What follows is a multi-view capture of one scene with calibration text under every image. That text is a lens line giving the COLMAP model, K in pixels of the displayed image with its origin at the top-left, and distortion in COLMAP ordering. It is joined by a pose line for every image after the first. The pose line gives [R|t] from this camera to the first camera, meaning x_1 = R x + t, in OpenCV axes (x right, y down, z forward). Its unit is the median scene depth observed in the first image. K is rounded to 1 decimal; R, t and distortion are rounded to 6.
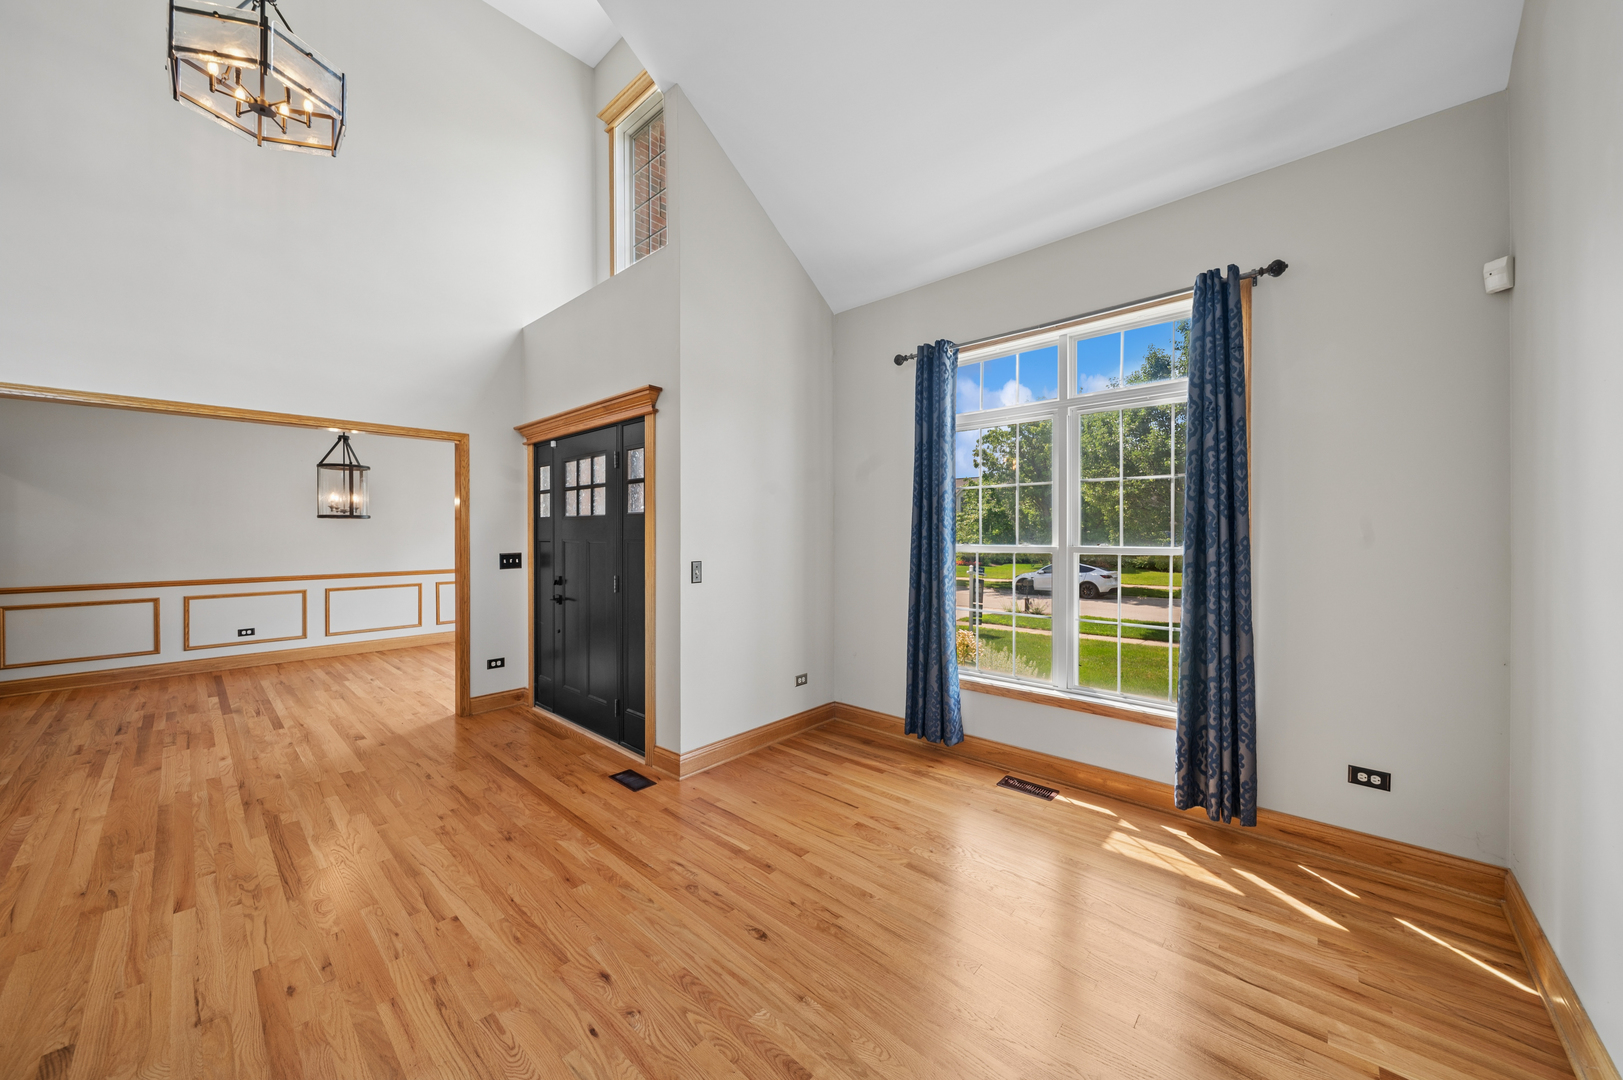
lens RADIAL K [[573.6, 0, 802.5], [0, 573.6, 535.8], [0, 0, 1]] dist [0.000548, -0.000615]
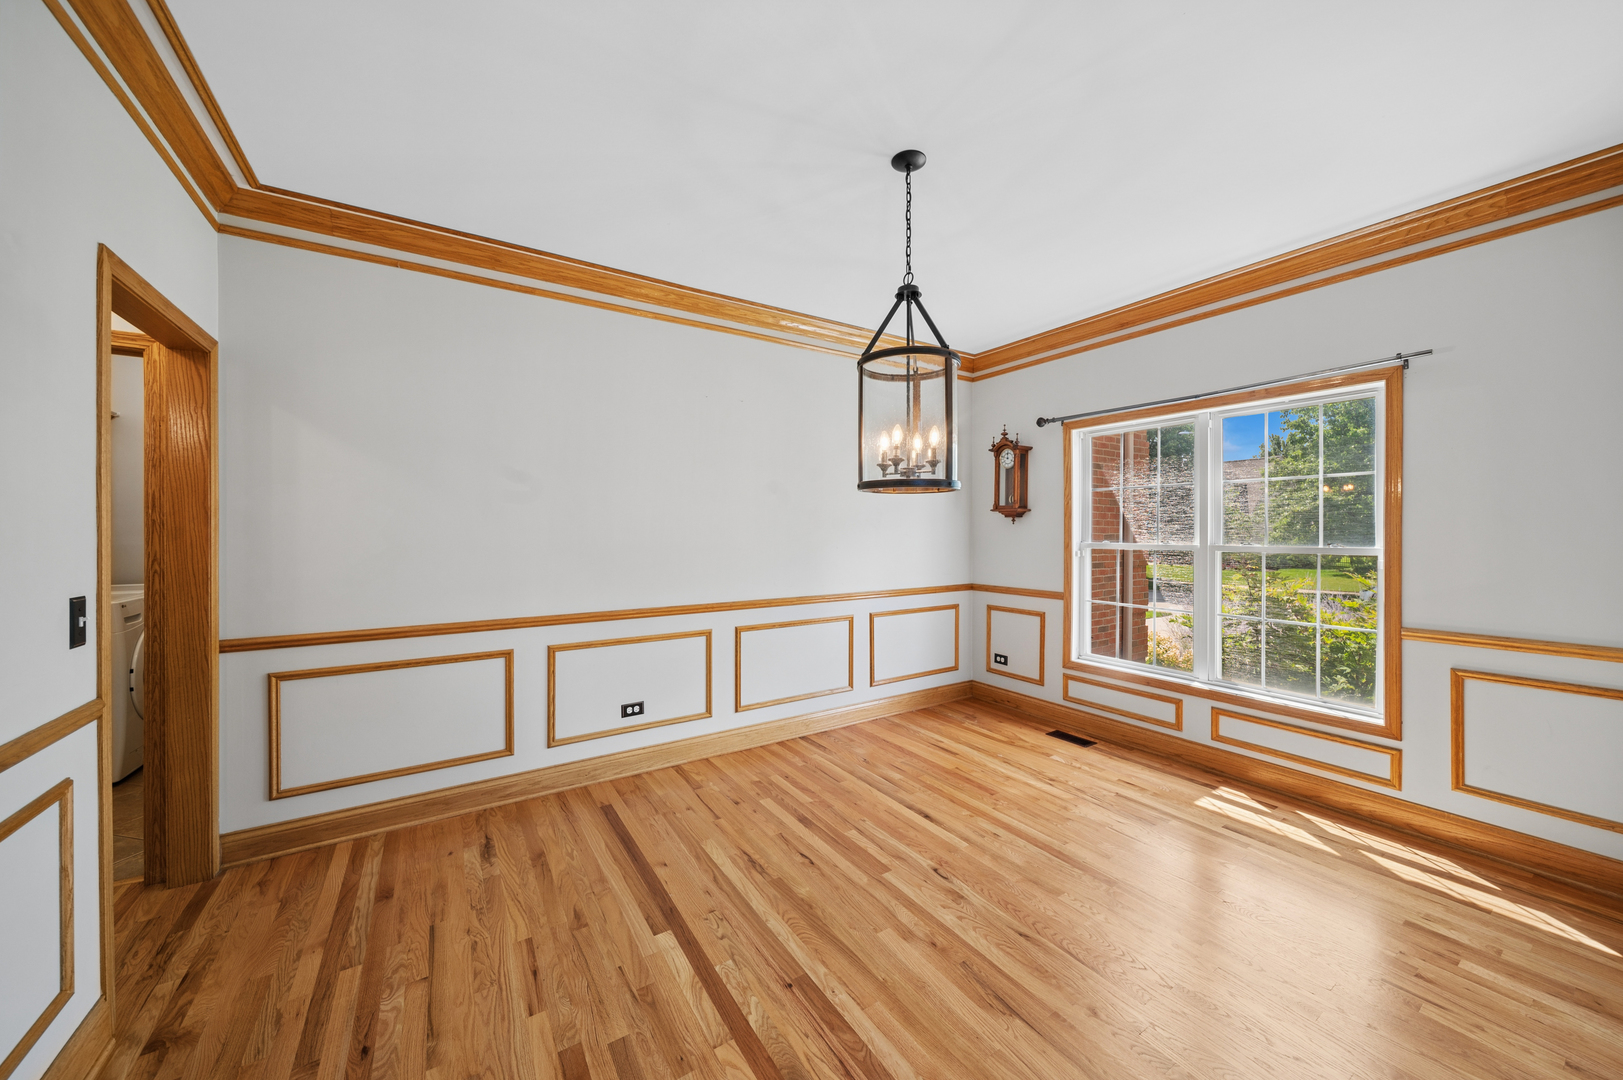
lens RADIAL K [[573.6, 0, 802.7], [0, 573.6, 535.4], [0, 0, 1]] dist [0.000548, -0.000615]
pose [[0.970500, 0.002869, -0.241085, -0.781178], [-0.001451, 0.999981, 0.006056, -0.000845], [0.241098, -0.005527, 0.970485, 0.585856]]
